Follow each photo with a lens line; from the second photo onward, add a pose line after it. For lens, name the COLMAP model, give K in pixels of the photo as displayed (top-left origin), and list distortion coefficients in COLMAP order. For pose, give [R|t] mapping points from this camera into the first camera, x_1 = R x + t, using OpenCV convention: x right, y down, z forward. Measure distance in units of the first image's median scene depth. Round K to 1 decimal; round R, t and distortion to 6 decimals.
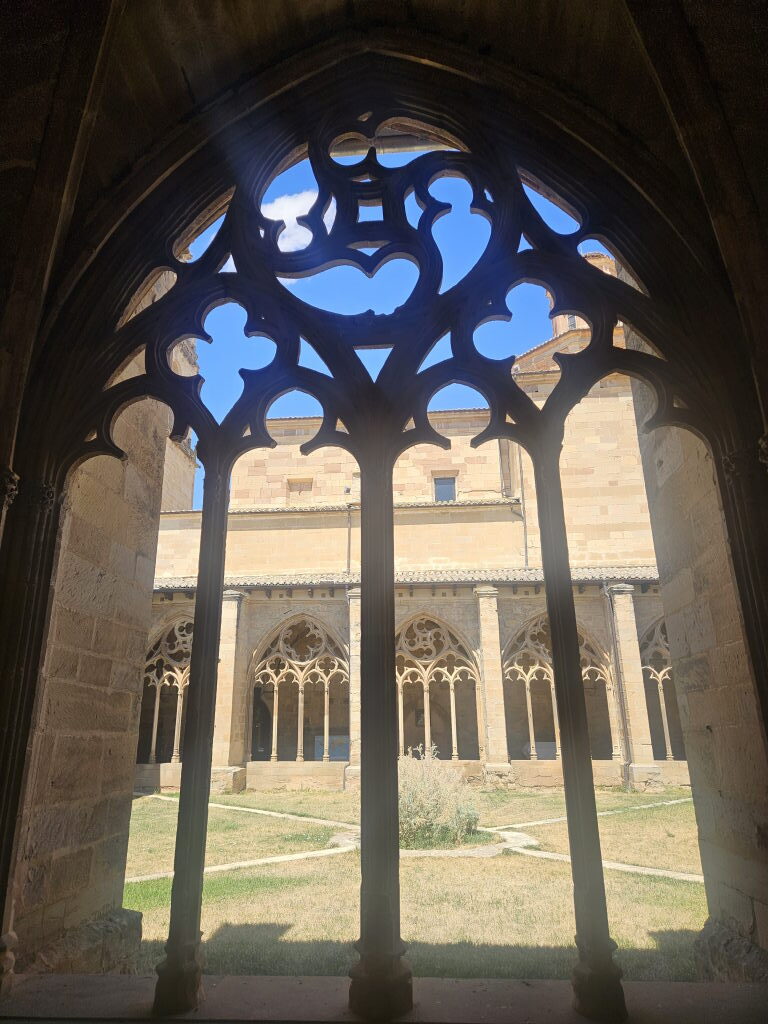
lens RADIAL K [[687.0, 0, 382.8], [0, 687.0, 492.5], [0, 0, 1]] dist [0.083156, -0.064737]
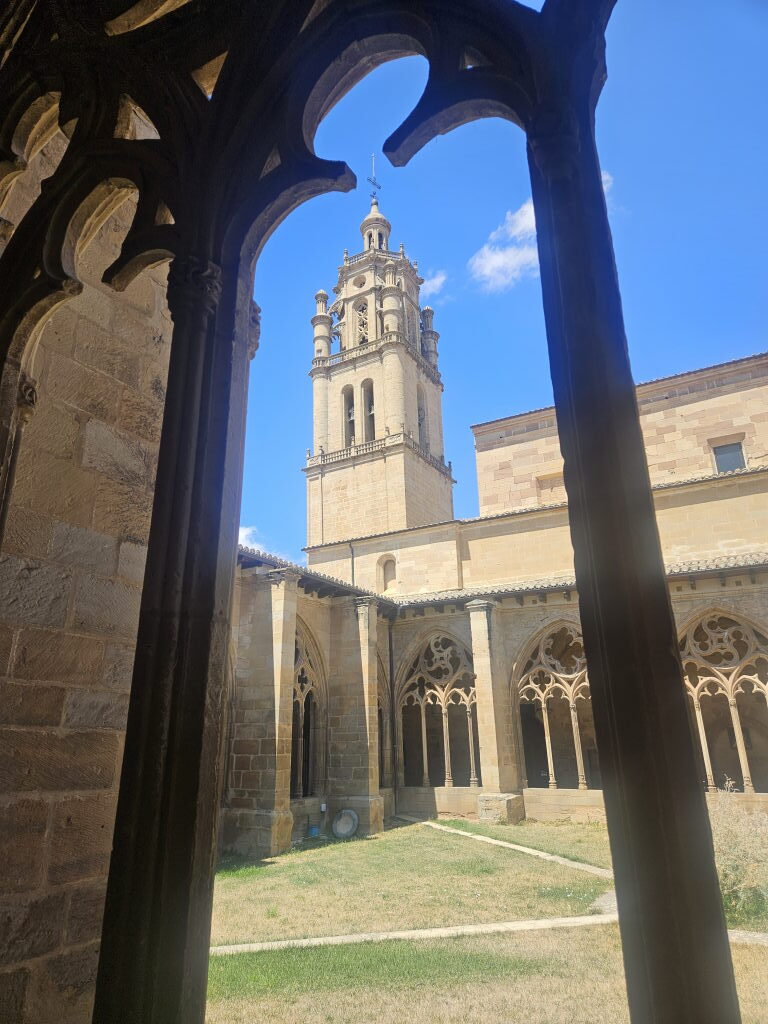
lens RADIAL K [[687.0, 0, 382.8], [0, 687.0, 492.5], [0, 0, 1]] dist [0.083156, -0.064737]
pose [[0.910434, -0.150068, -0.385473, 0.042637], [0.142284, 0.988621, -0.048824, 0.025796], [0.388413, -0.010396, 0.921427, 0.097669]]
